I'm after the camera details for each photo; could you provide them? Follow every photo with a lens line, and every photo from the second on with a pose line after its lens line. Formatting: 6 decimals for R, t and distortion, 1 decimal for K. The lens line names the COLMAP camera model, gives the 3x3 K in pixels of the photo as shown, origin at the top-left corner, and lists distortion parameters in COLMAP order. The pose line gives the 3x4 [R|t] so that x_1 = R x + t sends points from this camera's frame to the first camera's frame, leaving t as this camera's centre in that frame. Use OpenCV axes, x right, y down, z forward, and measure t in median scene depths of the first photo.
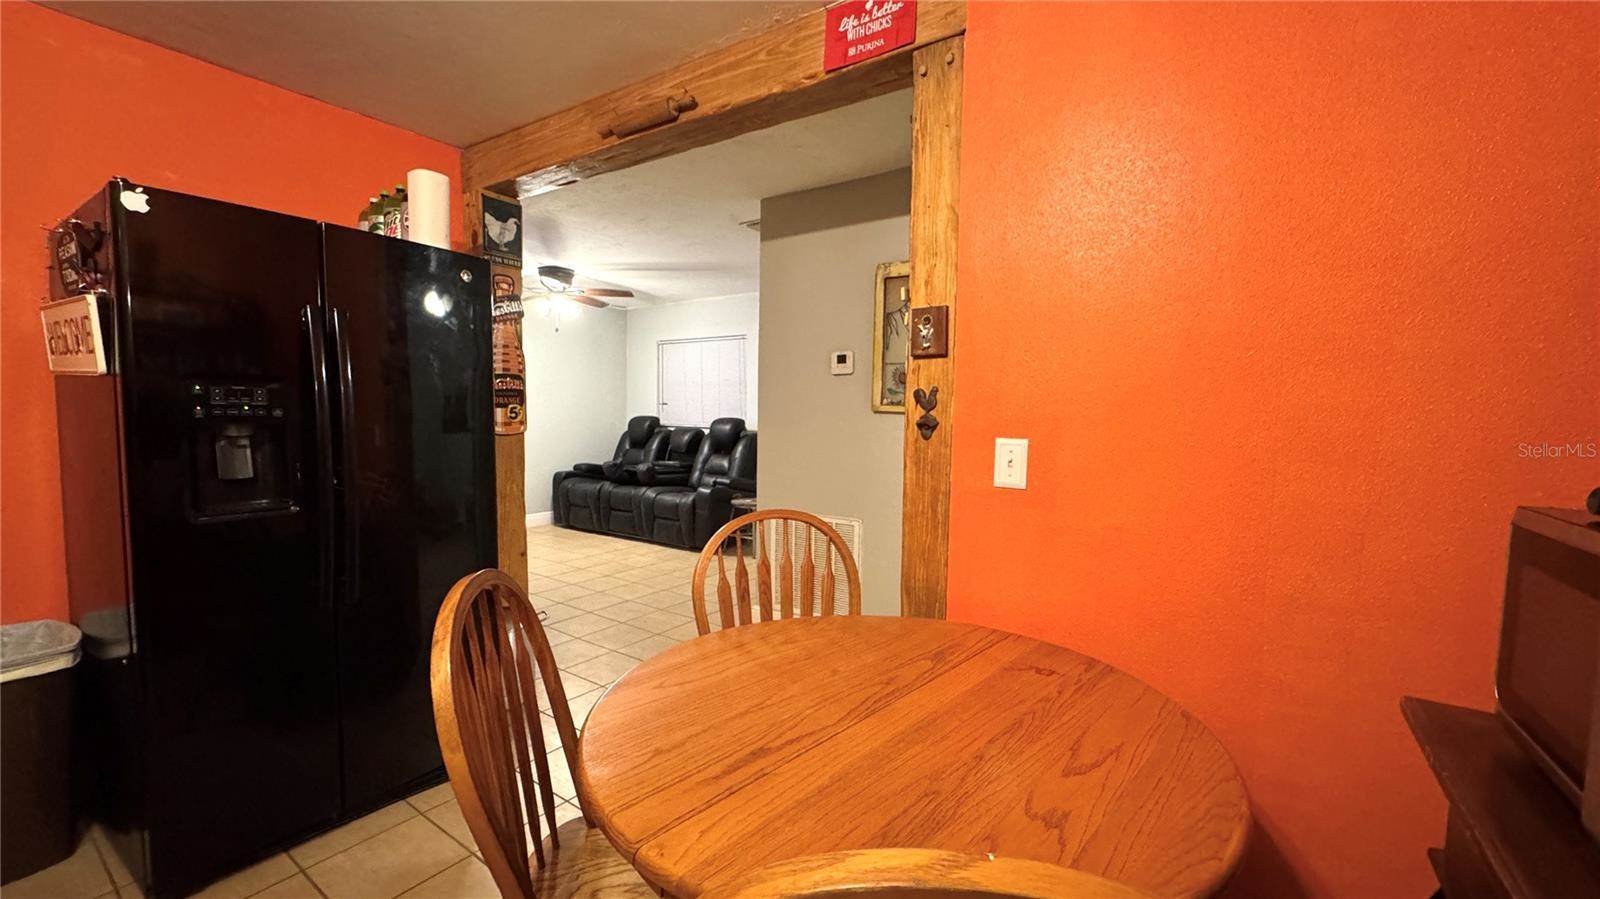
lens RADIAL K [[640.9, 0, 800.6], [0, 640.9, 452.5], [0, 0, 1]] dist [-0.002930, -0.000457]
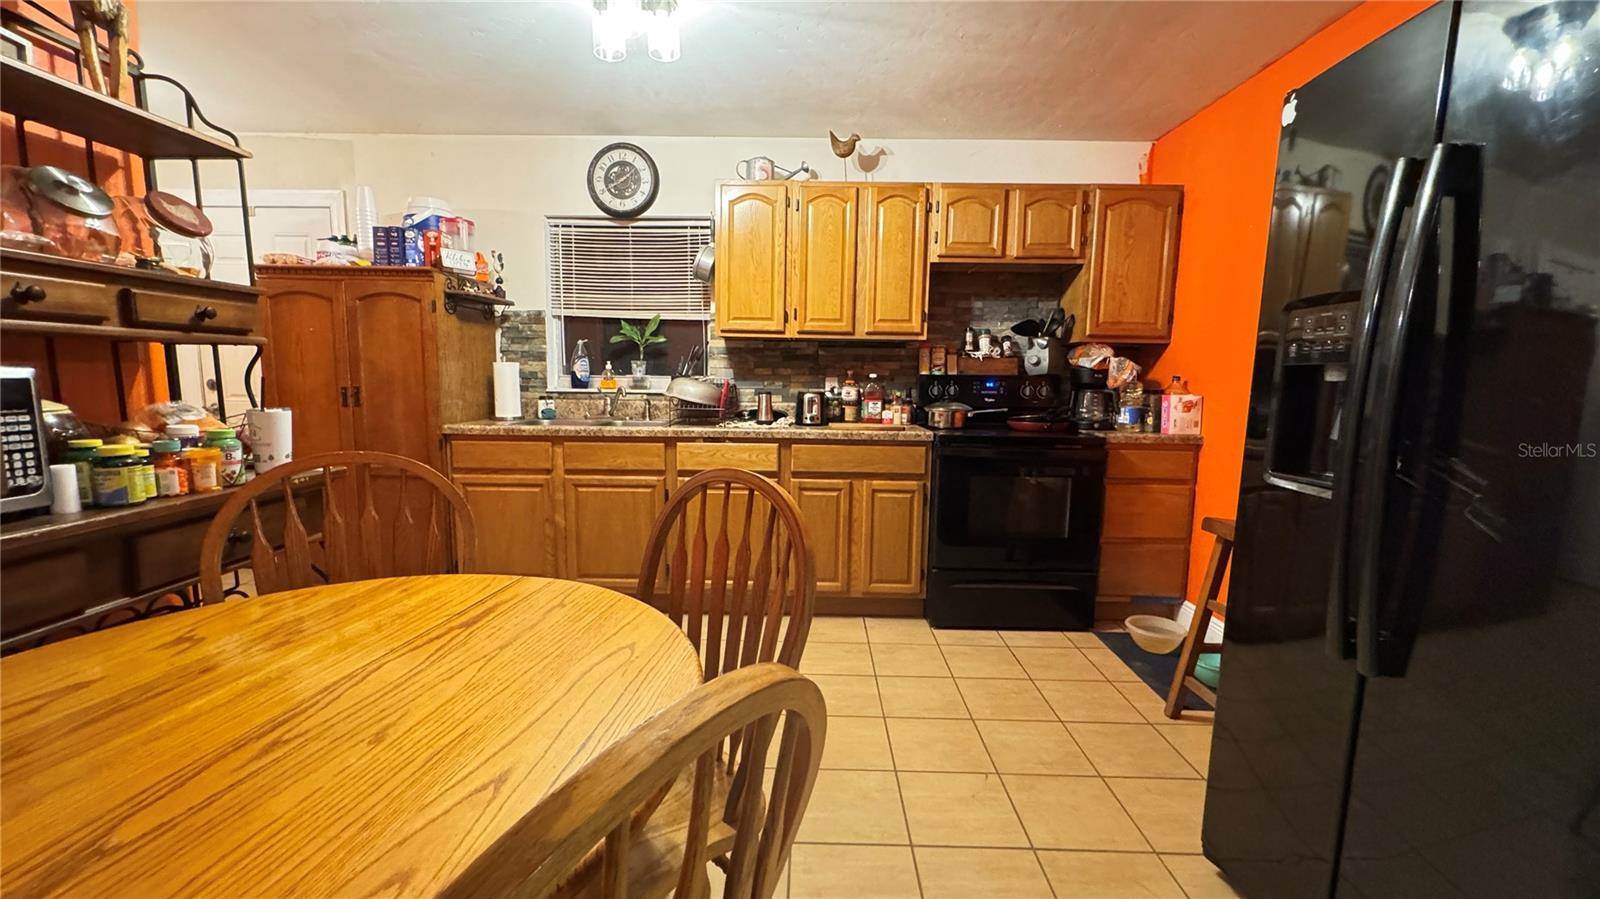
lens RADIAL K [[640.9, 0, 802.7], [0, 640.9, 452.7], [0, 0, 1]] dist [-0.002930, -0.000457]
pose [[-0.830431, 0.041122, -0.555602, 0.033968], [-0.063763, 0.983704, 0.168112, -0.028111], [0.553461, 0.175032, -0.814276, 1.236727]]
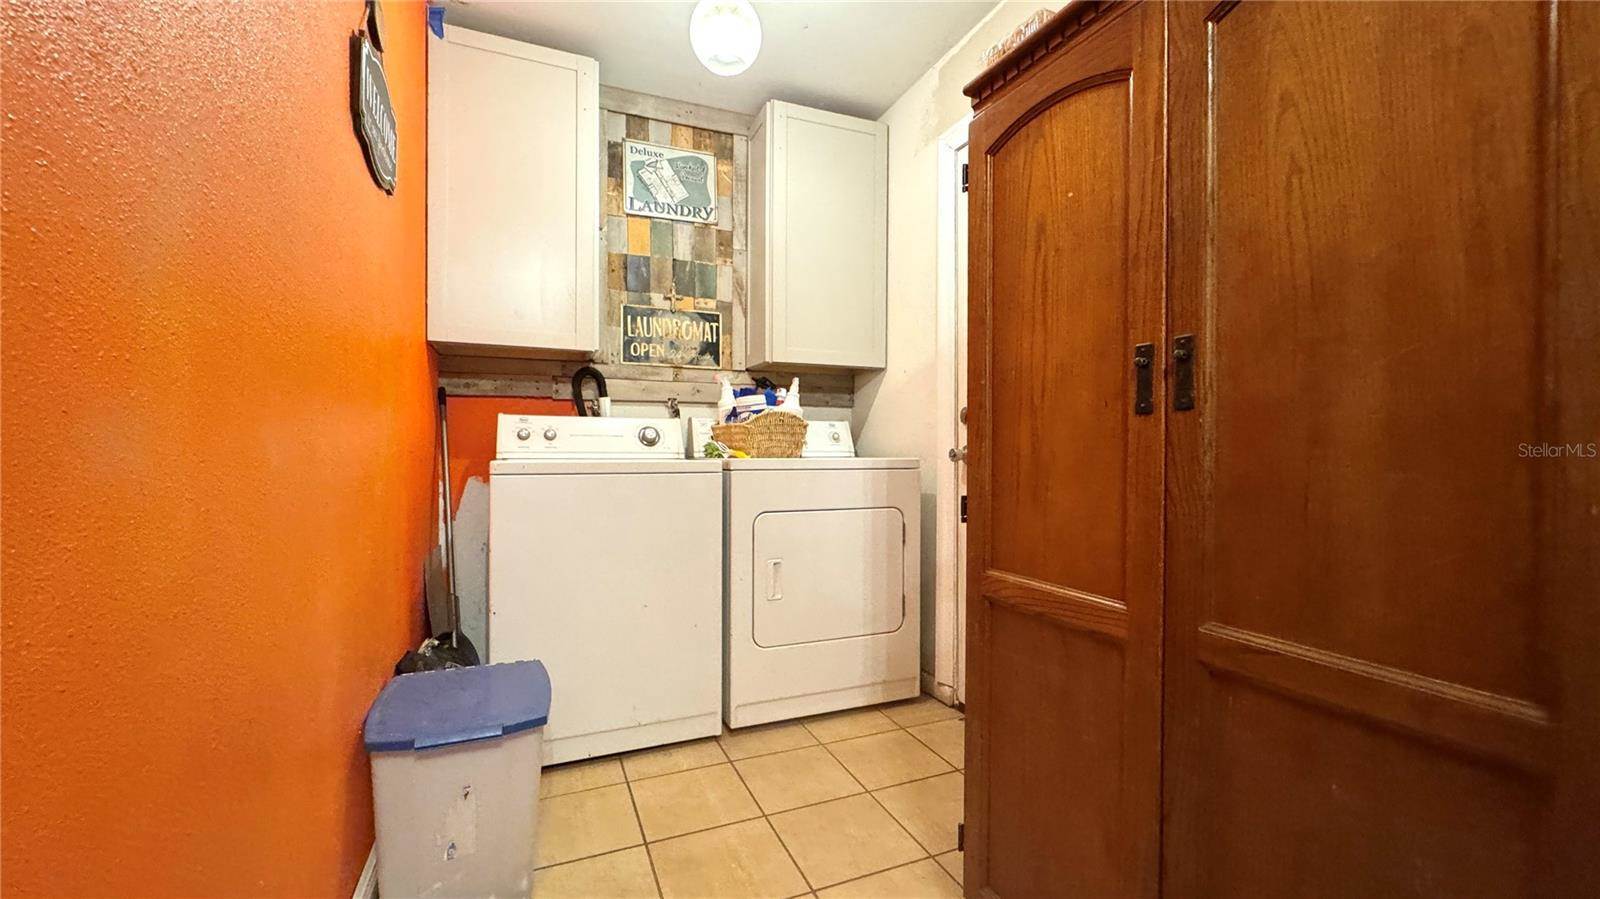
lens RADIAL K [[640.9, 0, 806.5], [0, 640.9, 449.7], [0, 0, 1]] dist [-0.002930, -0.000457]
pose [[-0.849903, -0.016327, 0.526686, 0.053423], [0.020548, 0.997733, 0.064087, 0.206609], [-0.526538, 0.065290, -0.847641, -0.277210]]
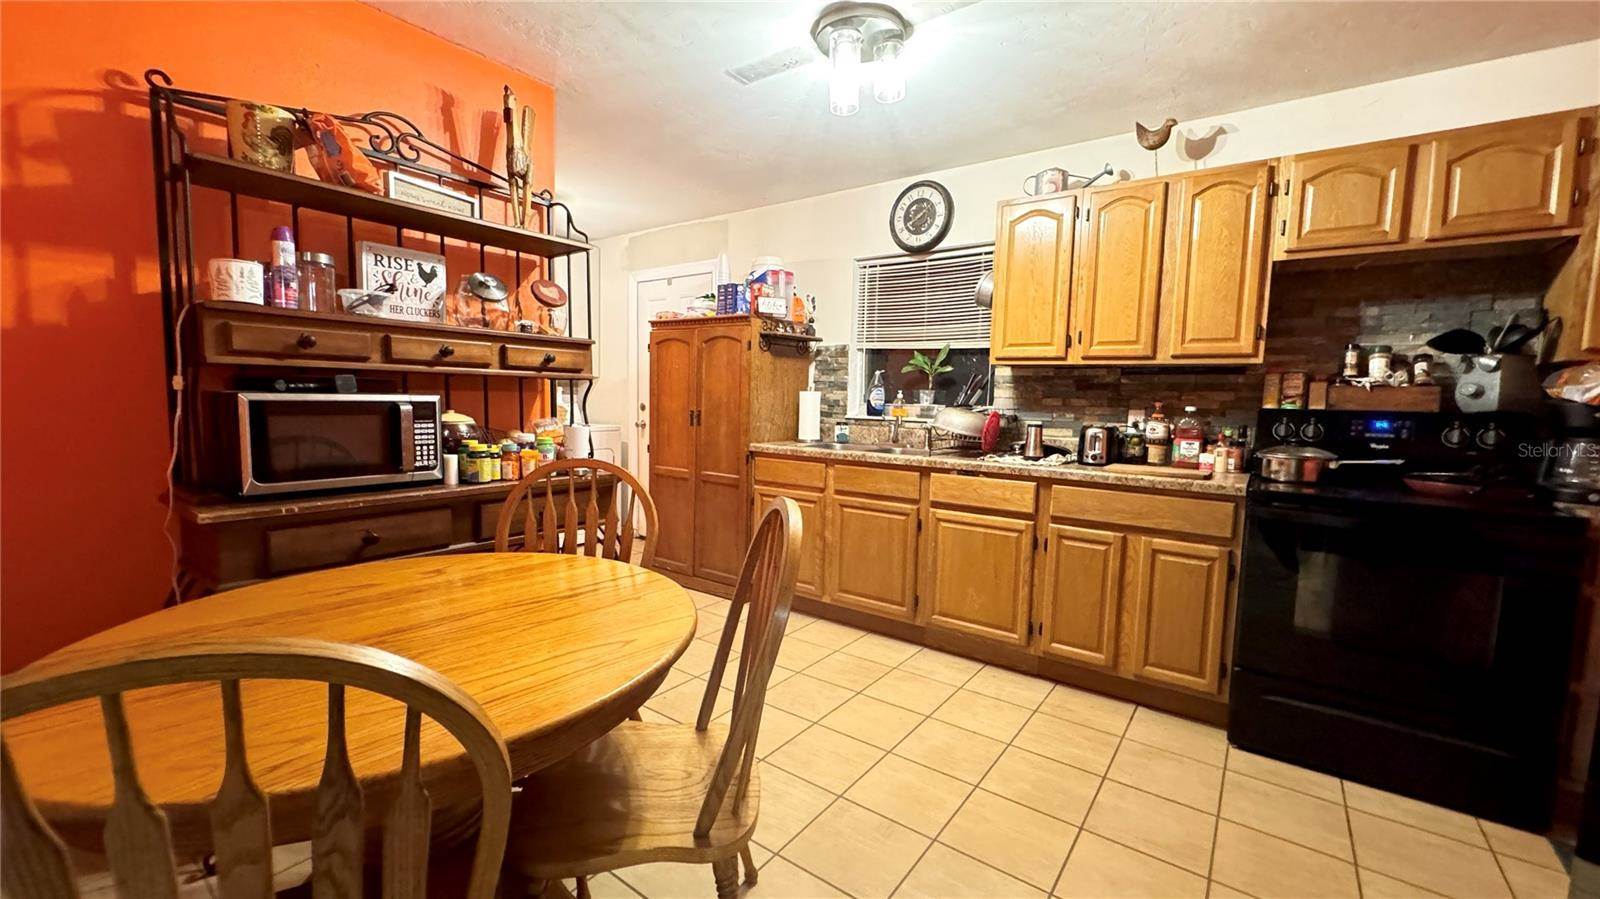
lens RADIAL K [[640.9, 0, 797.0], [0, 640.9, 452.7], [0, 0, 1]] dist [-0.002930, -0.000457]
pose [[-0.998558, -0.041087, 0.034548, -0.347323], [-0.035152, 0.986869, 0.157653, -0.052309], [-0.040571, 0.156211, -0.986890, 1.326808]]
